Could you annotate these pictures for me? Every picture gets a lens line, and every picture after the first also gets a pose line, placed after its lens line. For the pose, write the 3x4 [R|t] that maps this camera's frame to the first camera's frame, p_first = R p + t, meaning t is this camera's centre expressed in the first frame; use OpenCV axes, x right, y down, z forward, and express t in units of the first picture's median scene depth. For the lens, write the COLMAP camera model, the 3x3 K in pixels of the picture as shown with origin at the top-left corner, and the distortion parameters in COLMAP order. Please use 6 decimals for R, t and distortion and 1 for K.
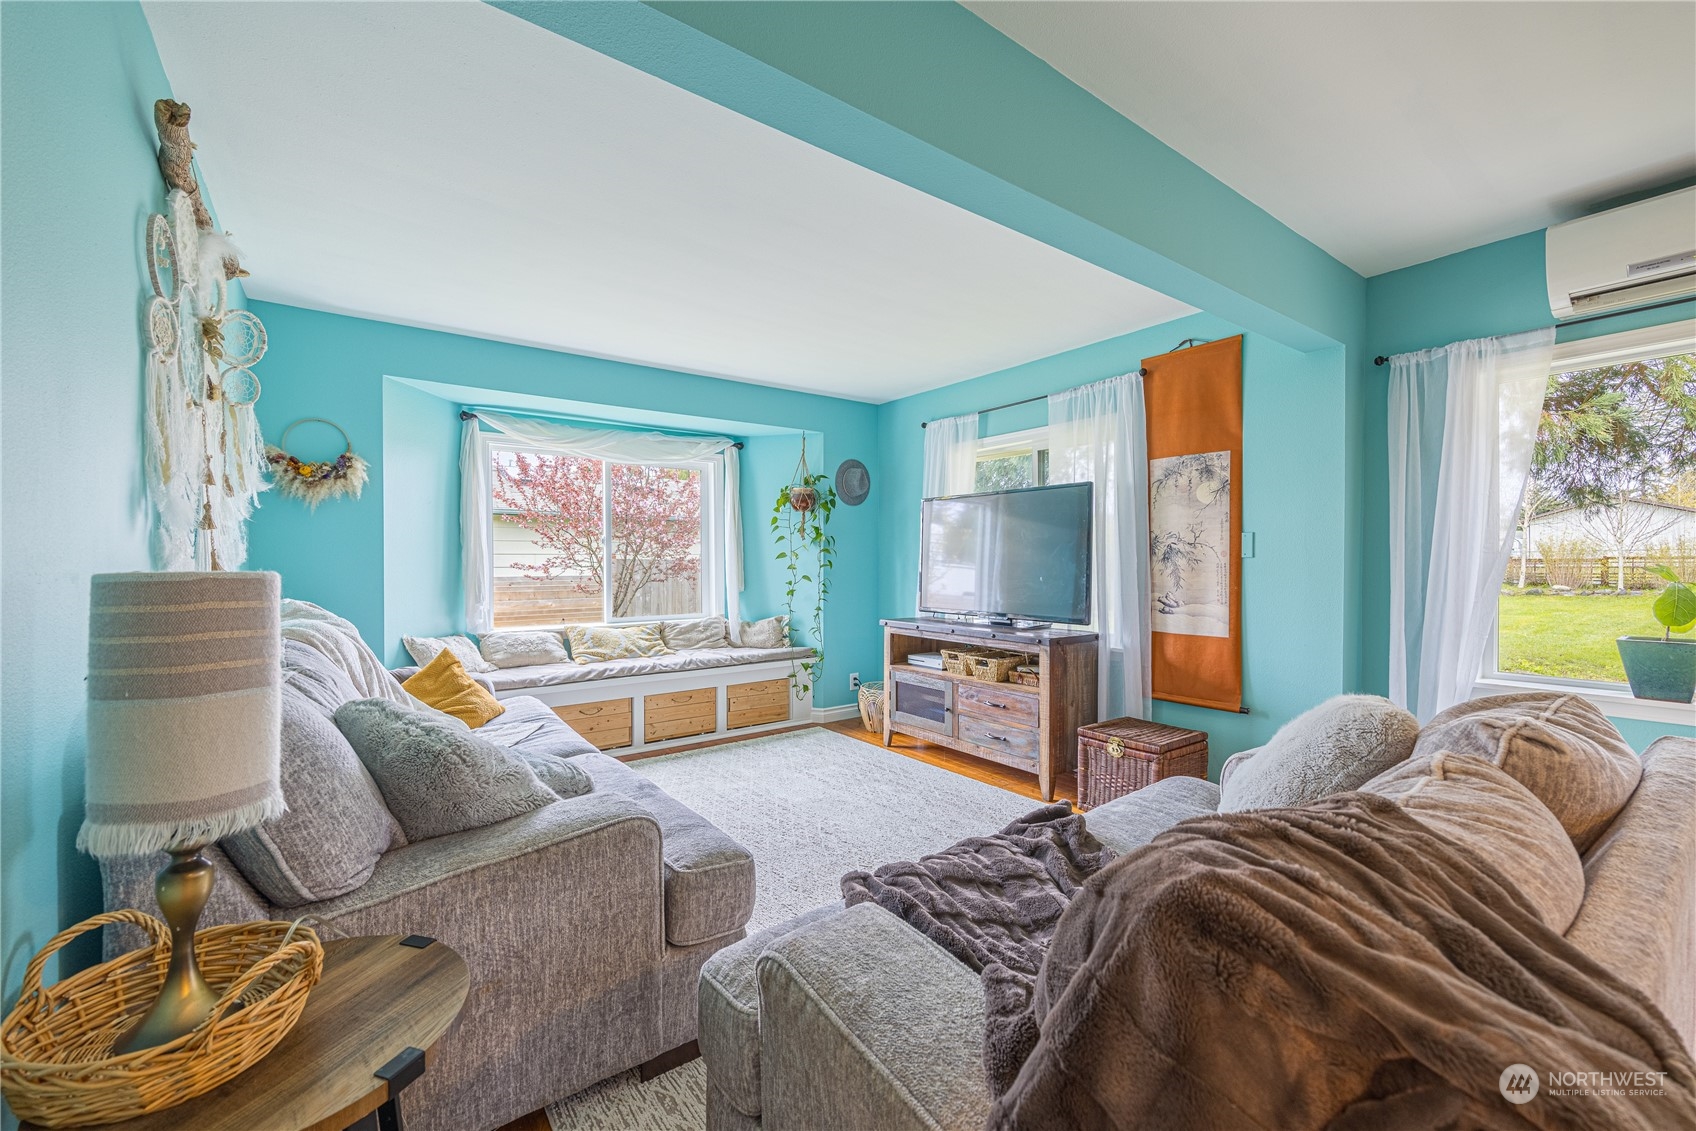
lens RADIAL K [[679.4, 0, 851.0], [0, 679.4, 562.5], [0, 0, 1]] dist [-0.003005, -0.000114]
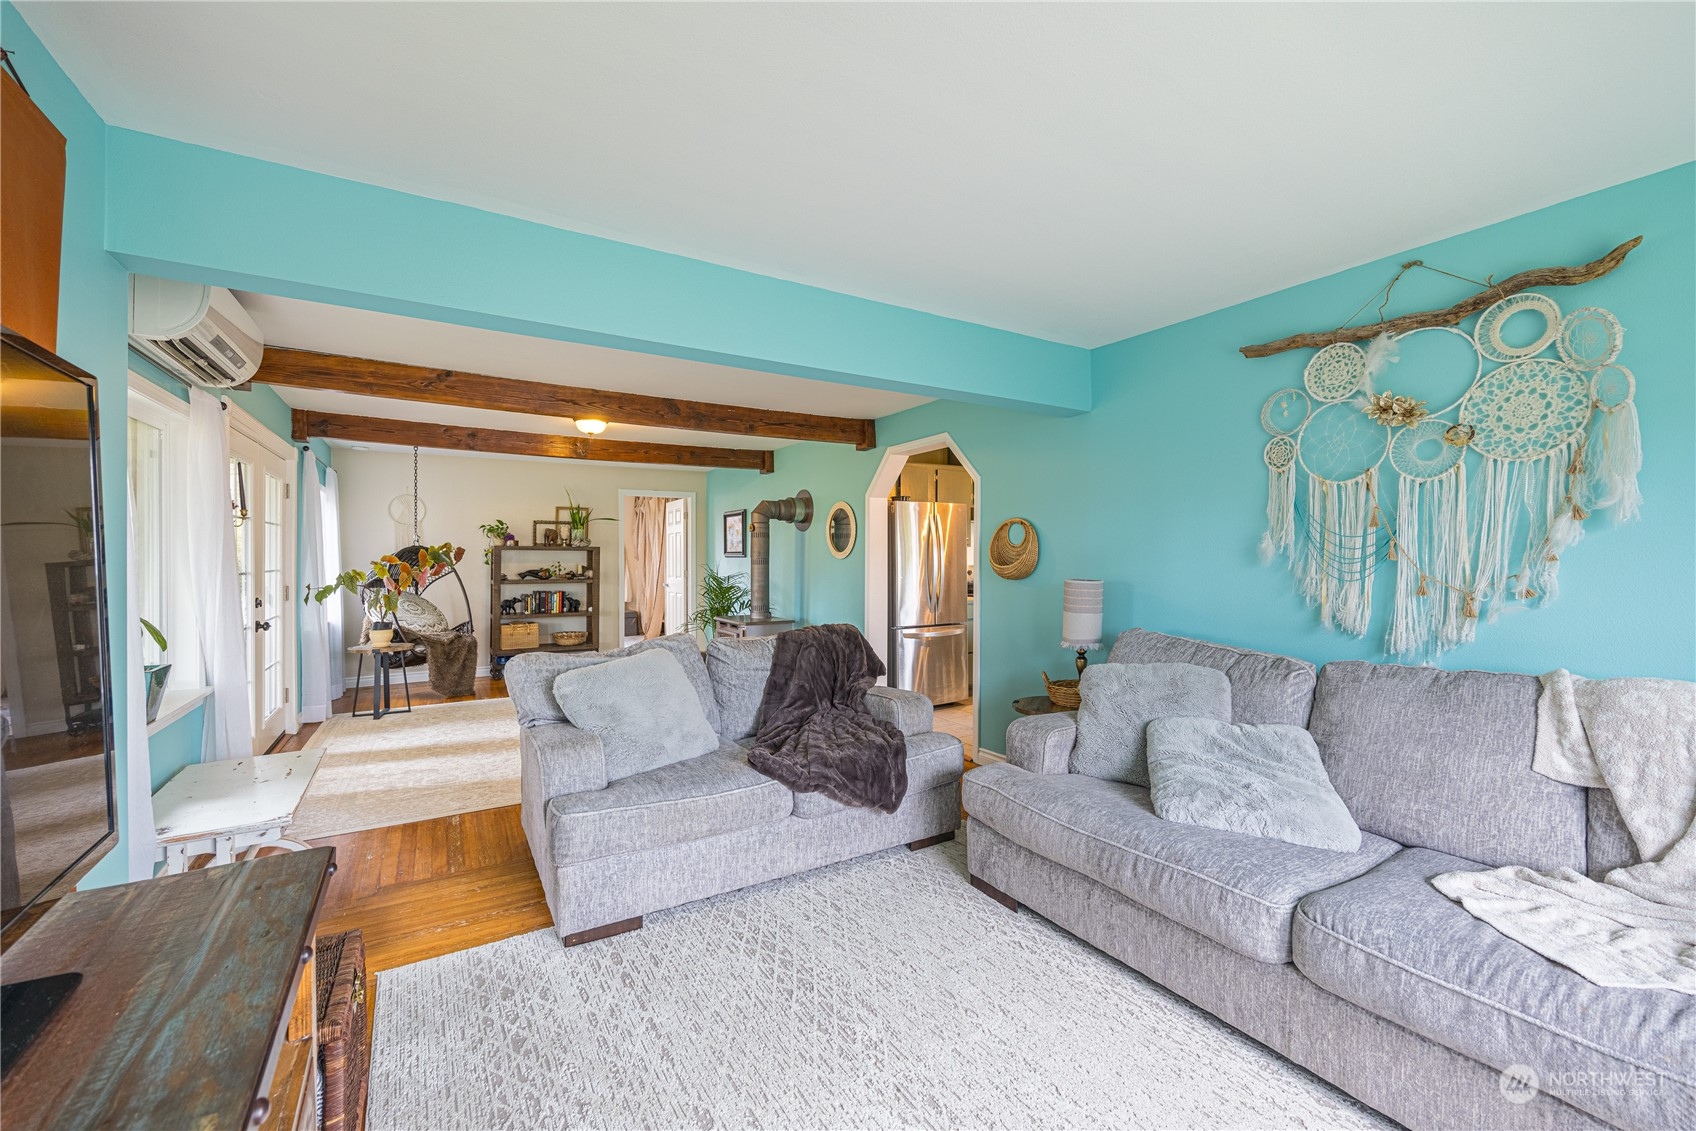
lens RADIAL K [[683.2, 0, 850.5], [0, 683.2, 555.5], [0, 0, 1]] dist [-0.001123, 0.000023]
pose [[-0.996008, 0.006673, 0.089011, -0.009427], [0.007184, 0.999959, 0.005426, -0.030074], [-0.088971, 0.006044, -0.996016, 0.999128]]
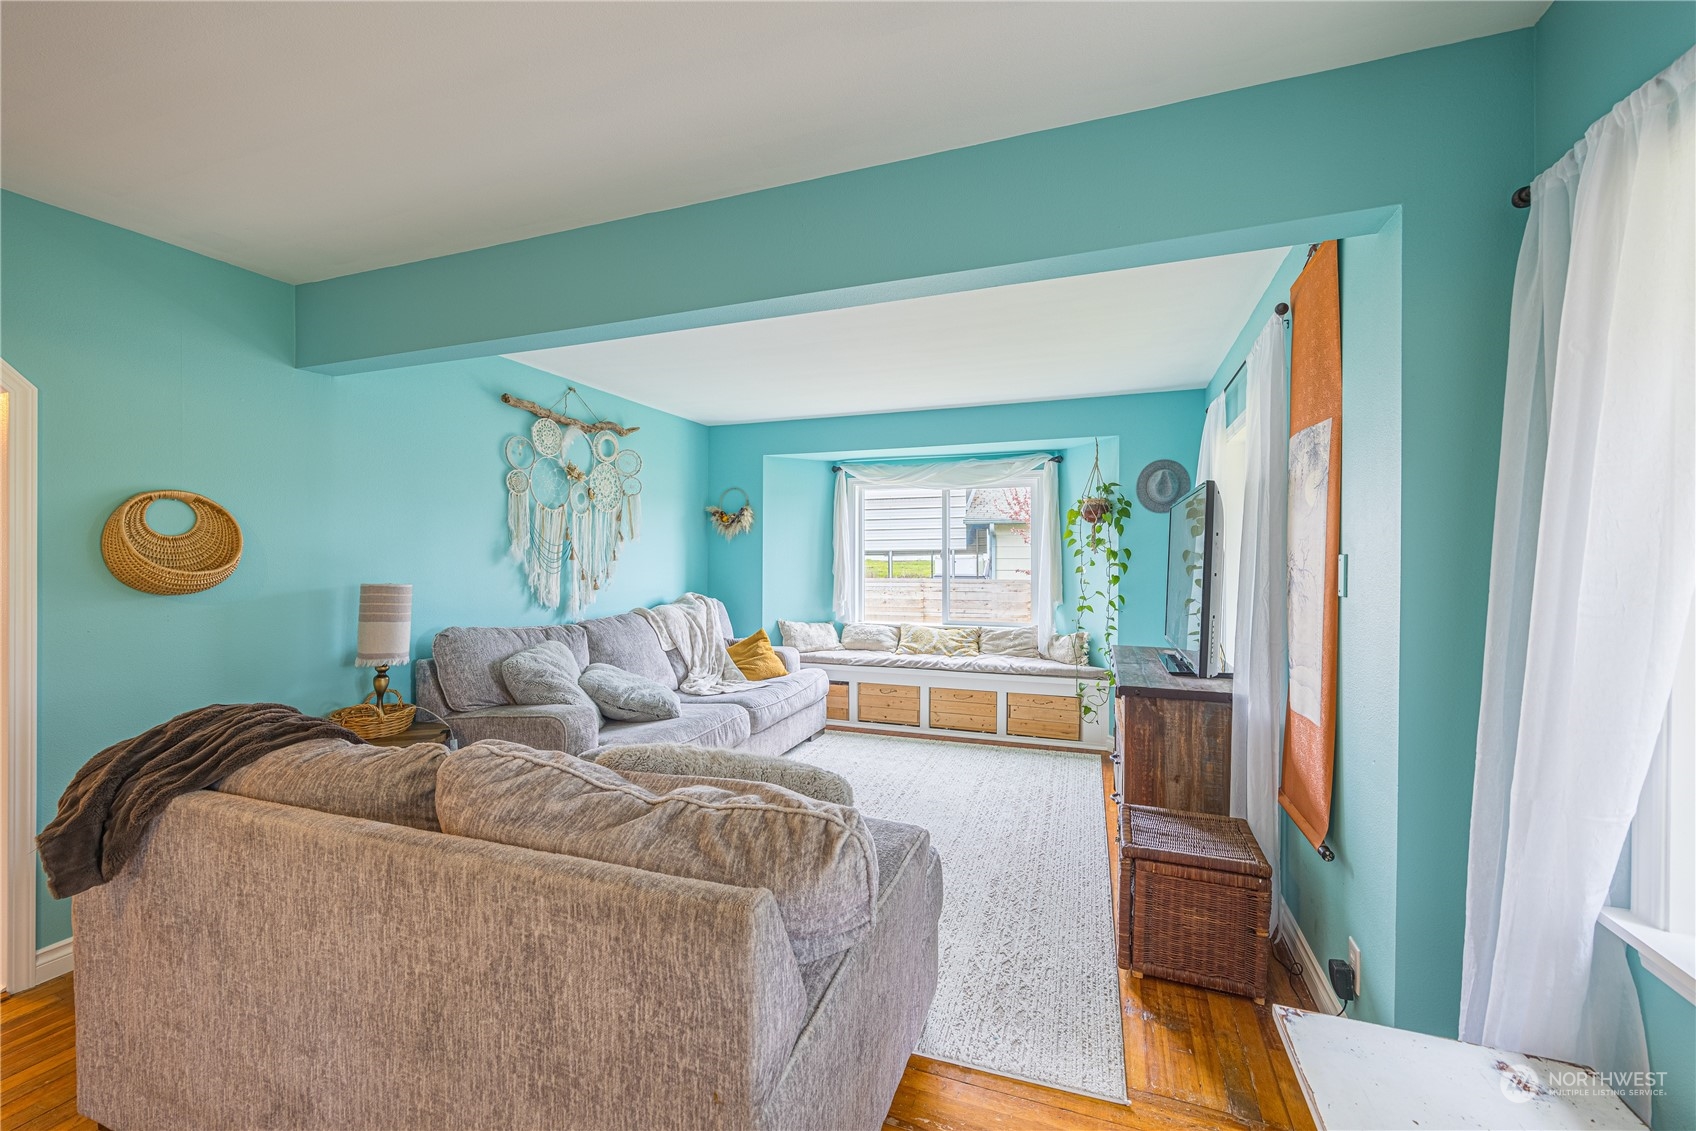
lens RADIAL K [[679.4, 0, 851.0], [0, 679.4, 562.5], [0, 0, 1]] dist [-0.003005, -0.000114]
pose [[0.547455, 0.008085, -0.836796, 0.590447], [-0.008479, 0.999956, 0.004114, -0.024183], [0.836792, 0.004843, 0.547500, 0.225527]]
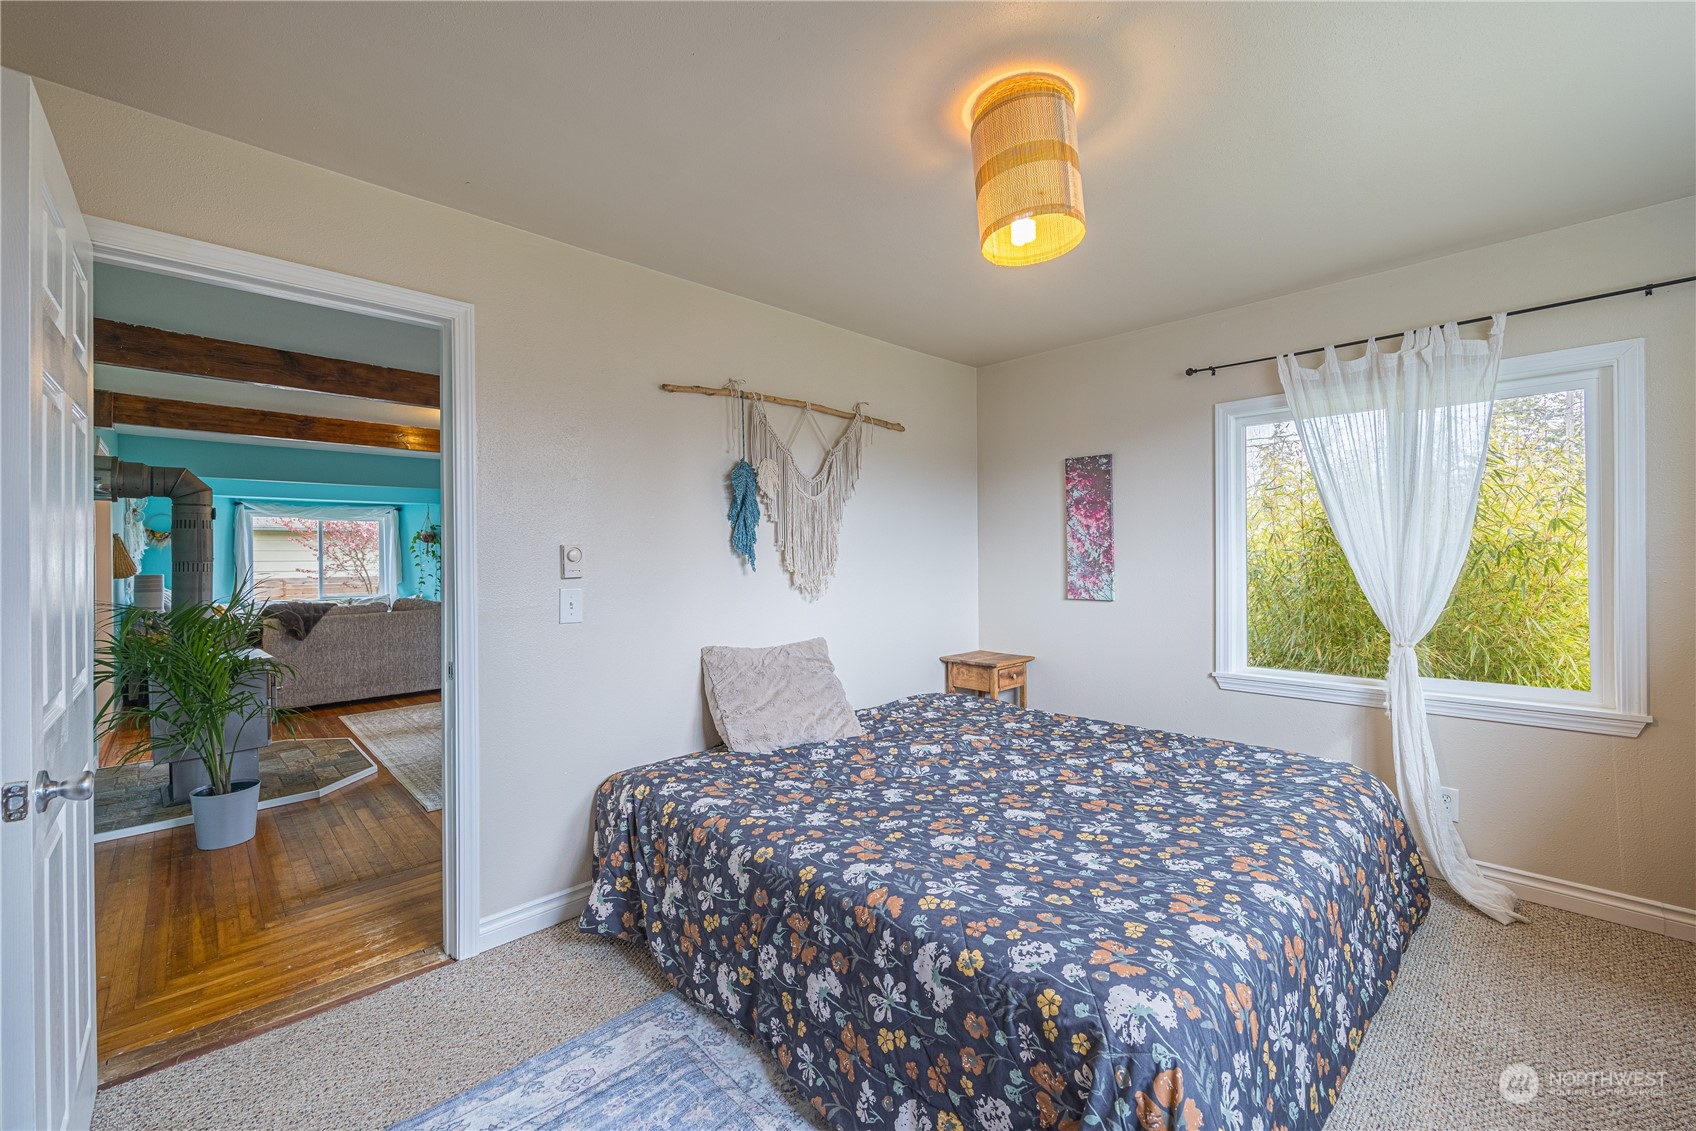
lens RADIAL K [[683.2, 0, 850.5], [0, 683.2, 555.5], [0, 0, 1]] dist [-0.001123, 0.000023]
pose [[0.990043, -0.005256, 0.140667, 0.997842], [0.006498, 0.999944, -0.008370, -0.014093], [-0.140615, 0.009201, 0.990022, -1.344818]]
